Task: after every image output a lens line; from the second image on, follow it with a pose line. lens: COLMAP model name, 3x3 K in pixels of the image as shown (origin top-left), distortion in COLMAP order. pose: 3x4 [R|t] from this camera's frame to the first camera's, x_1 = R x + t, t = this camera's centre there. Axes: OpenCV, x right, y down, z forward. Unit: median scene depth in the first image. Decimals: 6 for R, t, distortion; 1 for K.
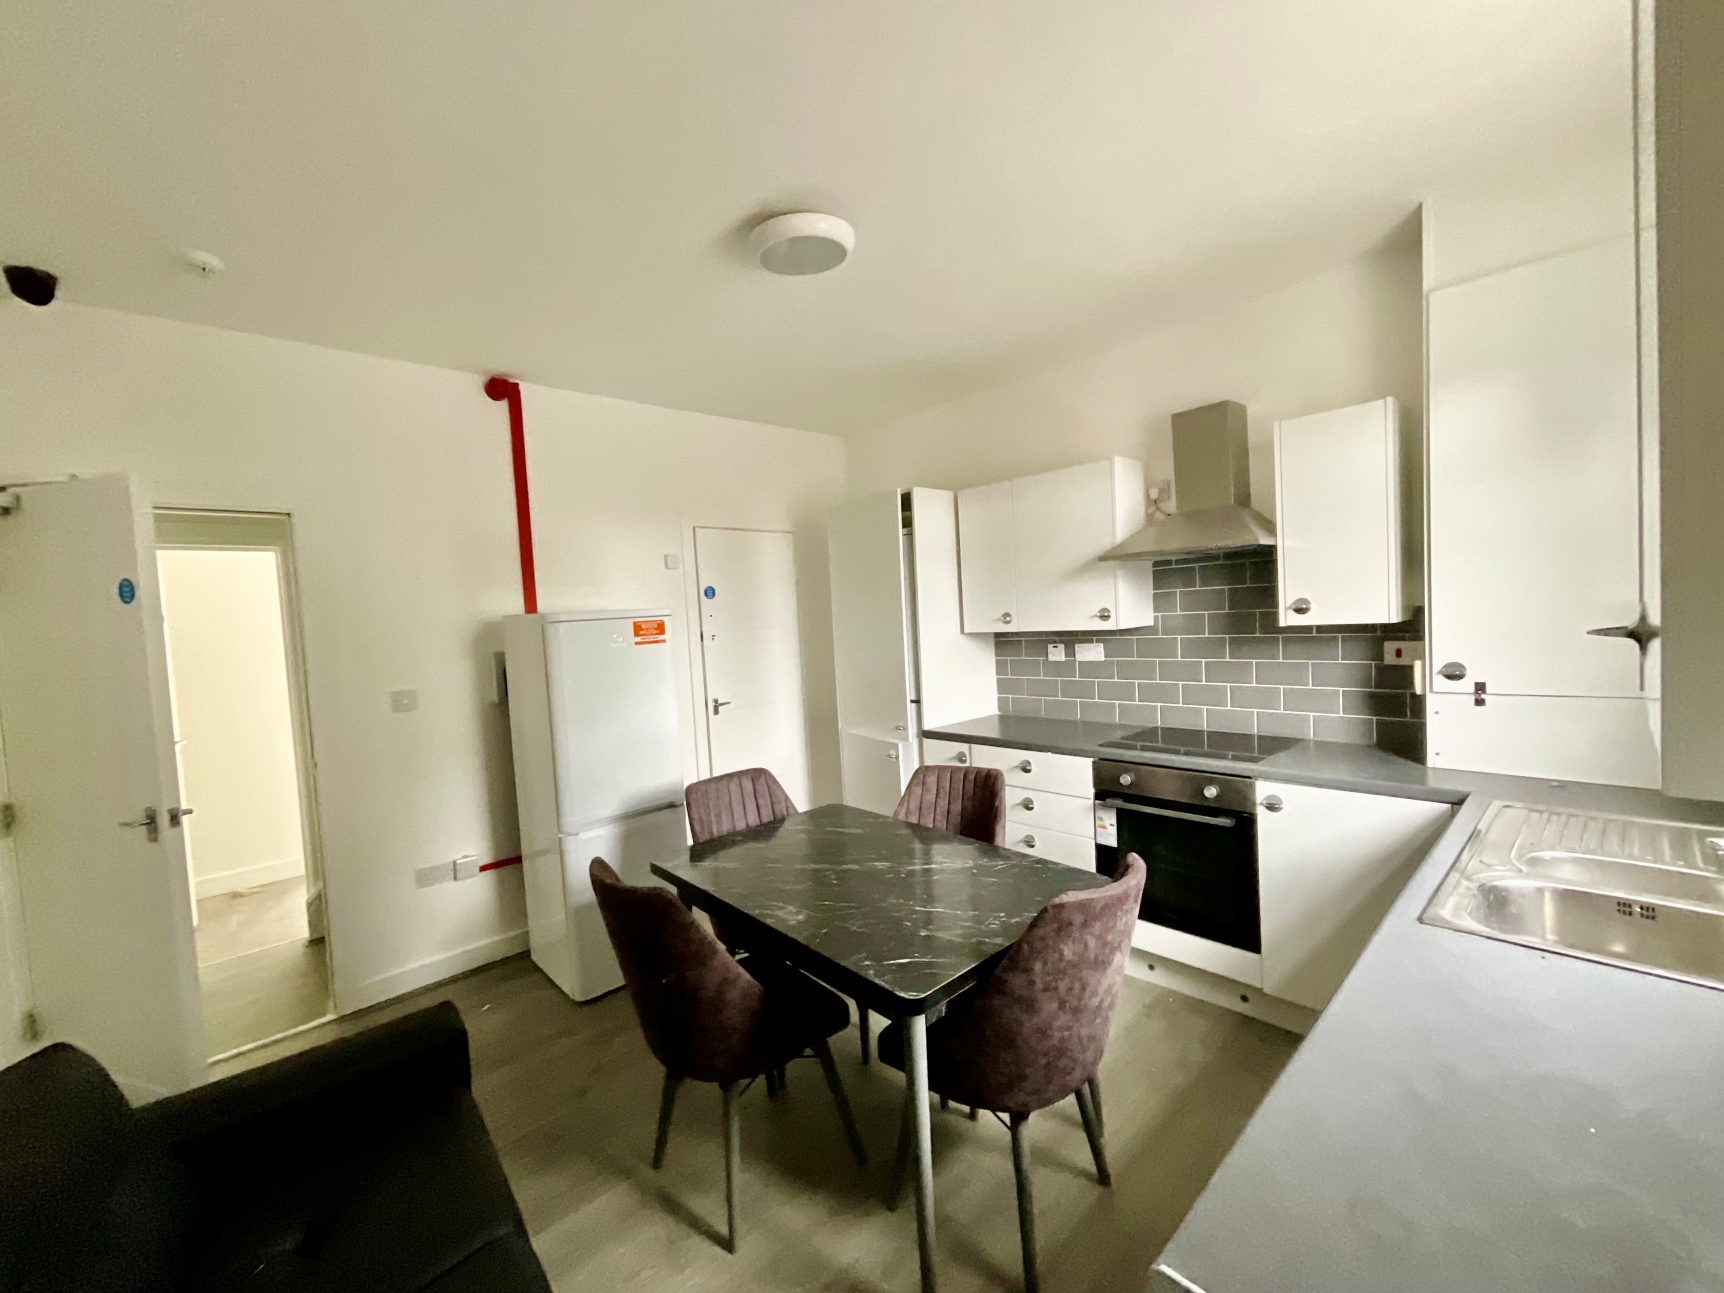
lens RADIAL K [[701.9, 0, 878.5], [0, 701.9, 642.4], [0, 0, 1]] dist [0.001337, 0.000147]
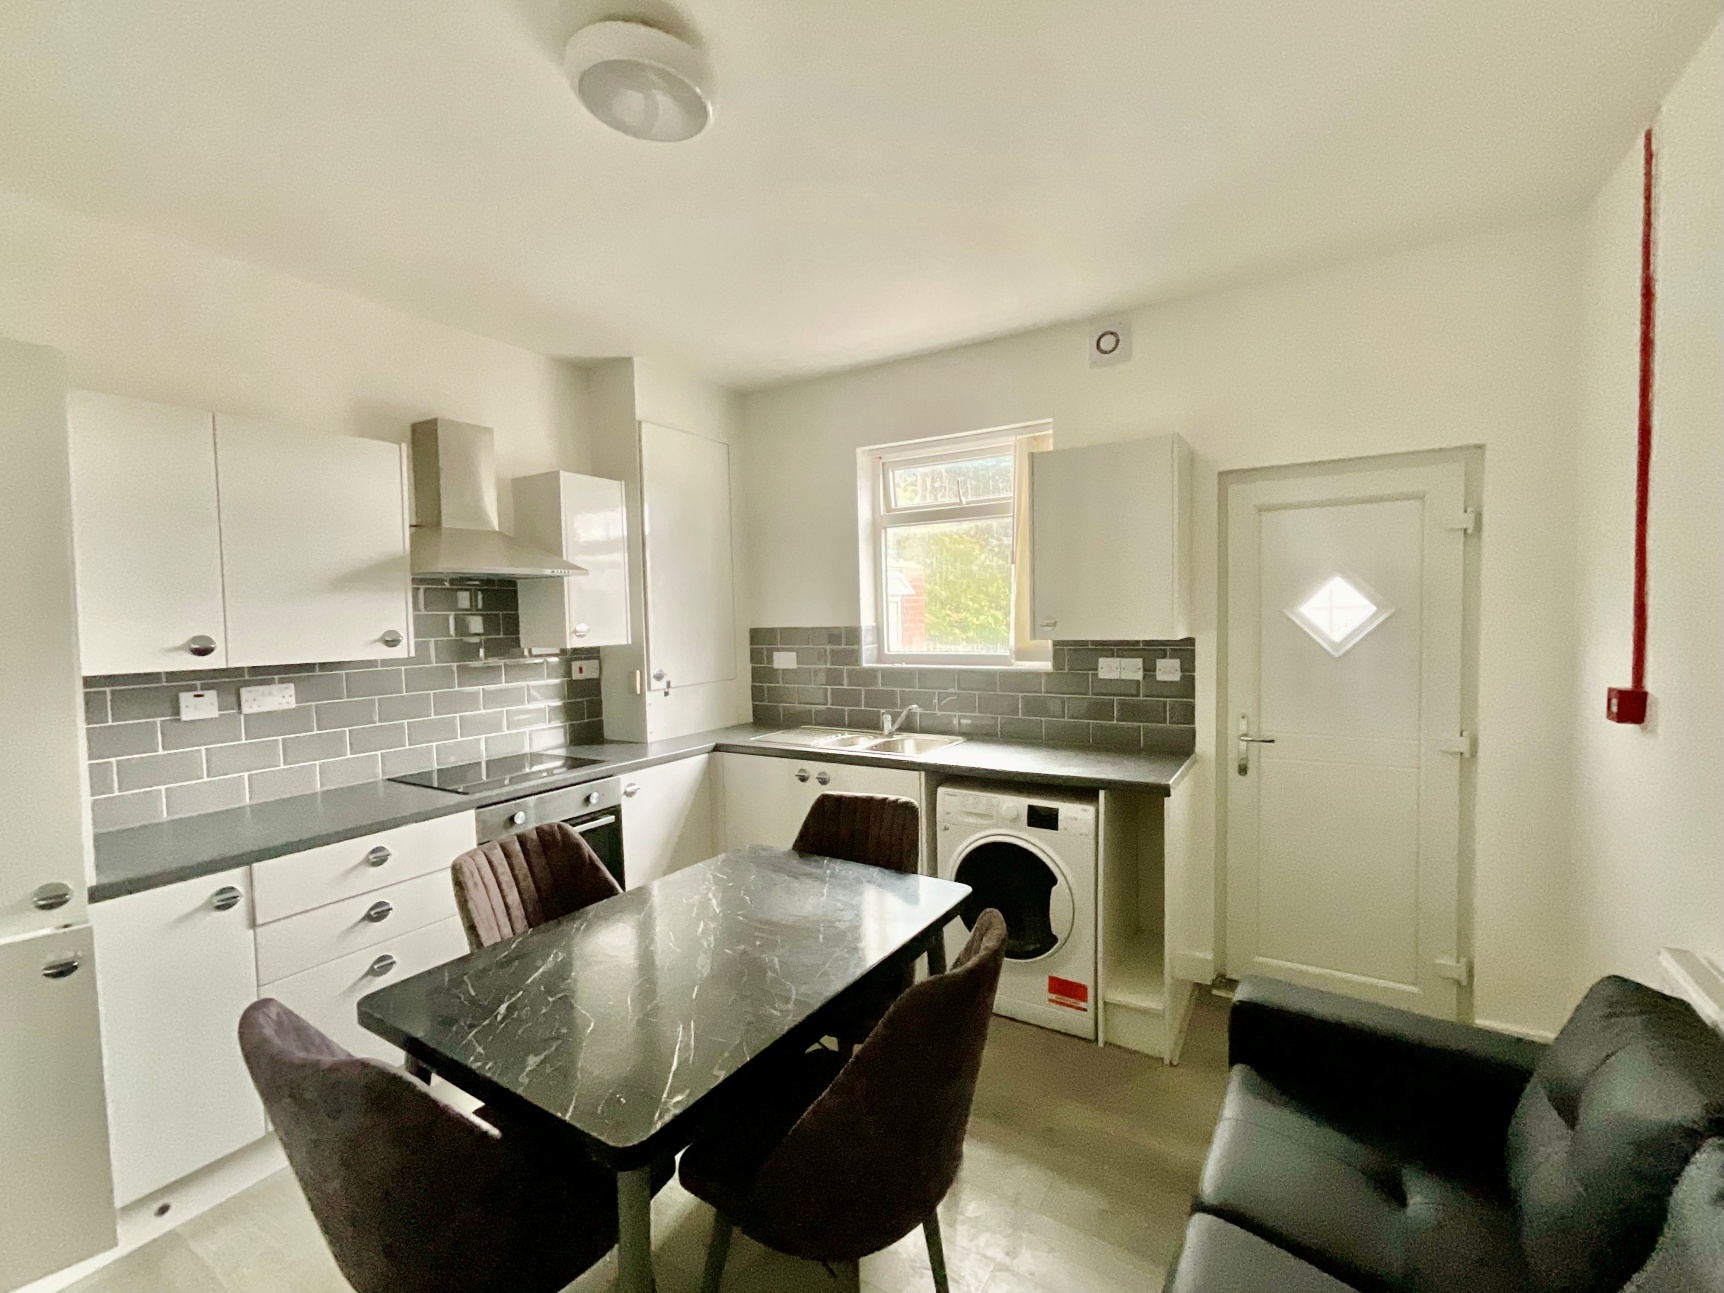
lens RADIAL K [[754.5, 0, 874.4], [0, 754.5, 651.0], [0, 0, 1]] dist [-0.001808, 0.000169]
pose [[-0.263125, 0.010684, 0.964703, -0.616696], [0.075590, 0.997093, 0.009574, 0.006304], [-0.961796, 0.075441, -0.263167, 0.699729]]
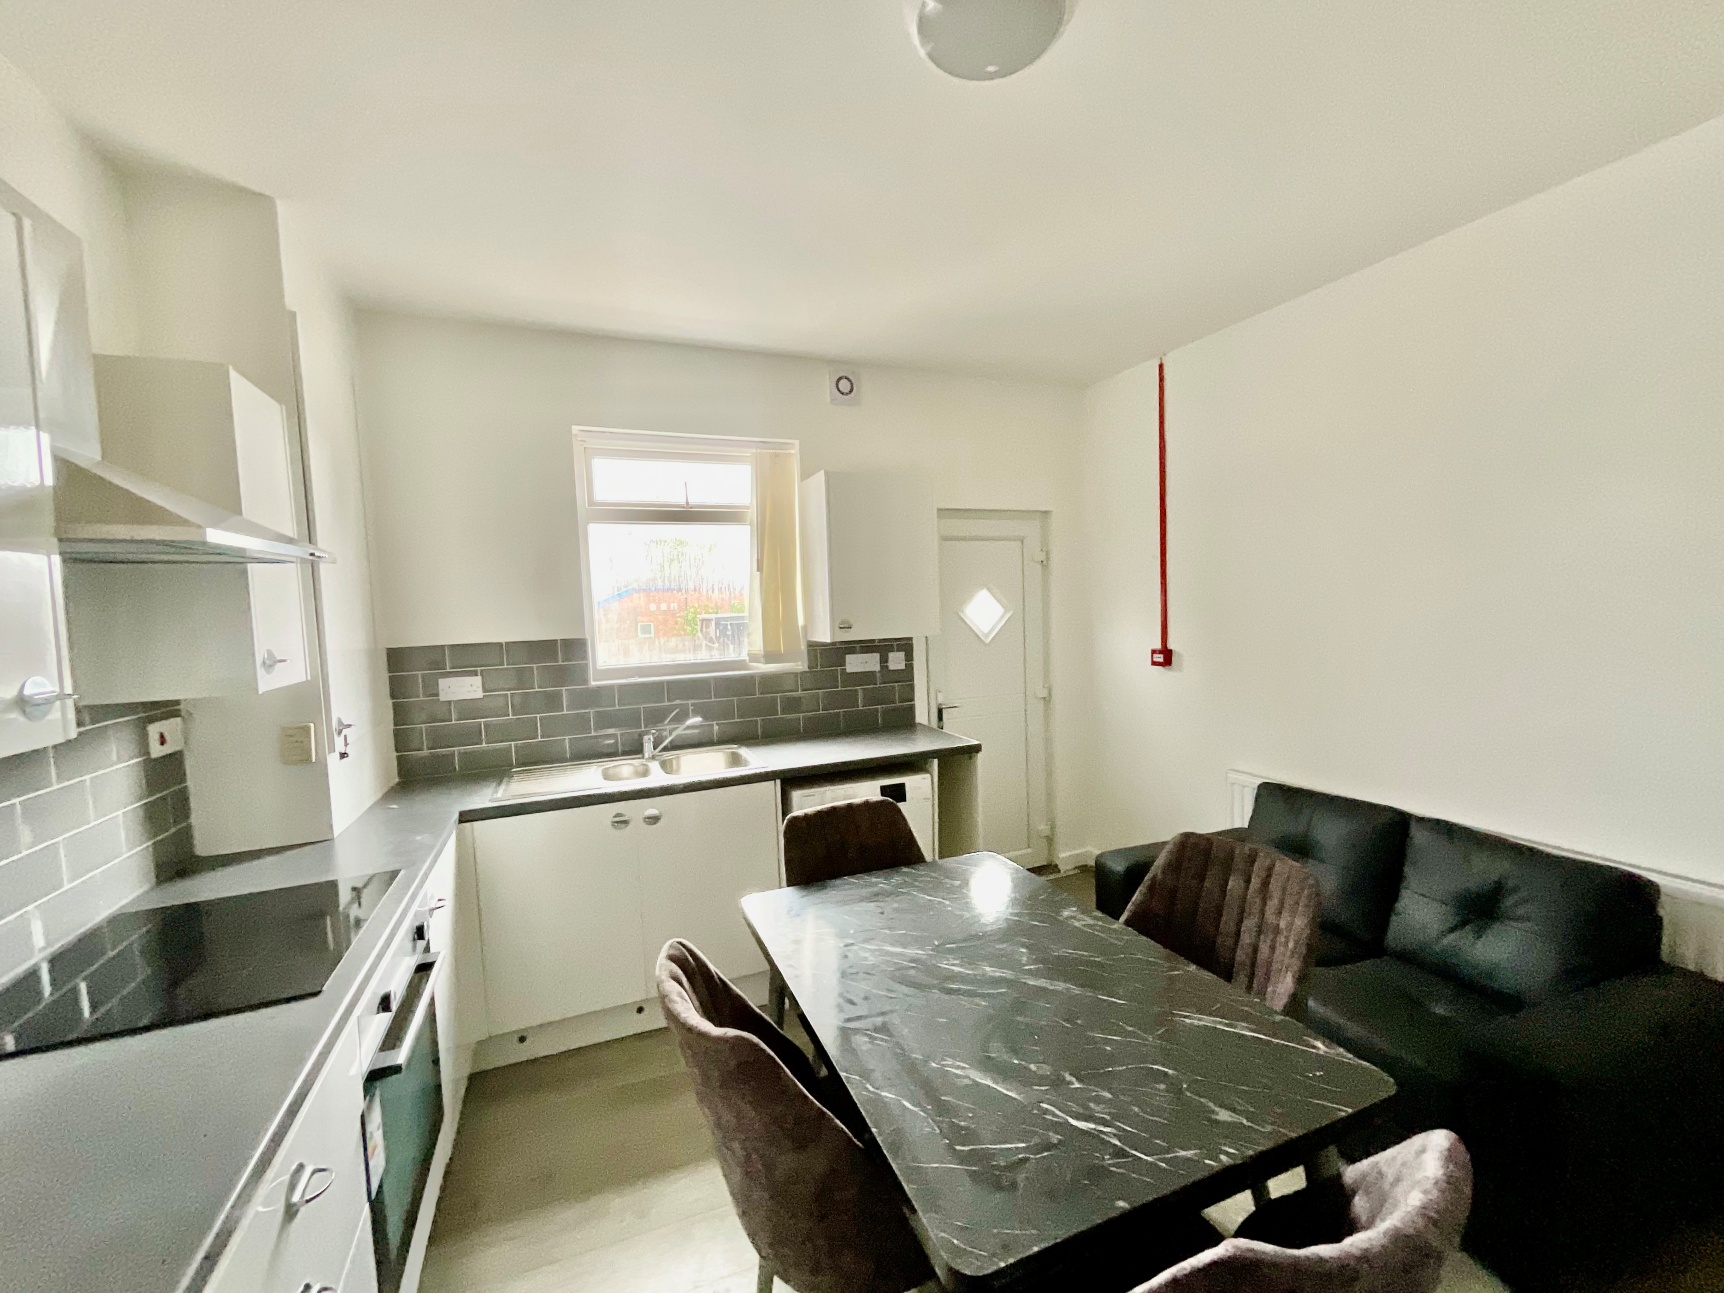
lens RADIAL K [[701.9, 0, 861.9], [0, 701.9, 645.6], [0, 0, 1]] dist [0.001337, 0.000147]
pose [[-0.932850, 0.063824, 0.354568, -0.126534], [0.098532, 0.991857, 0.080693, -0.052922], [-0.346530, 0.110210, -0.931542, 1.158509]]
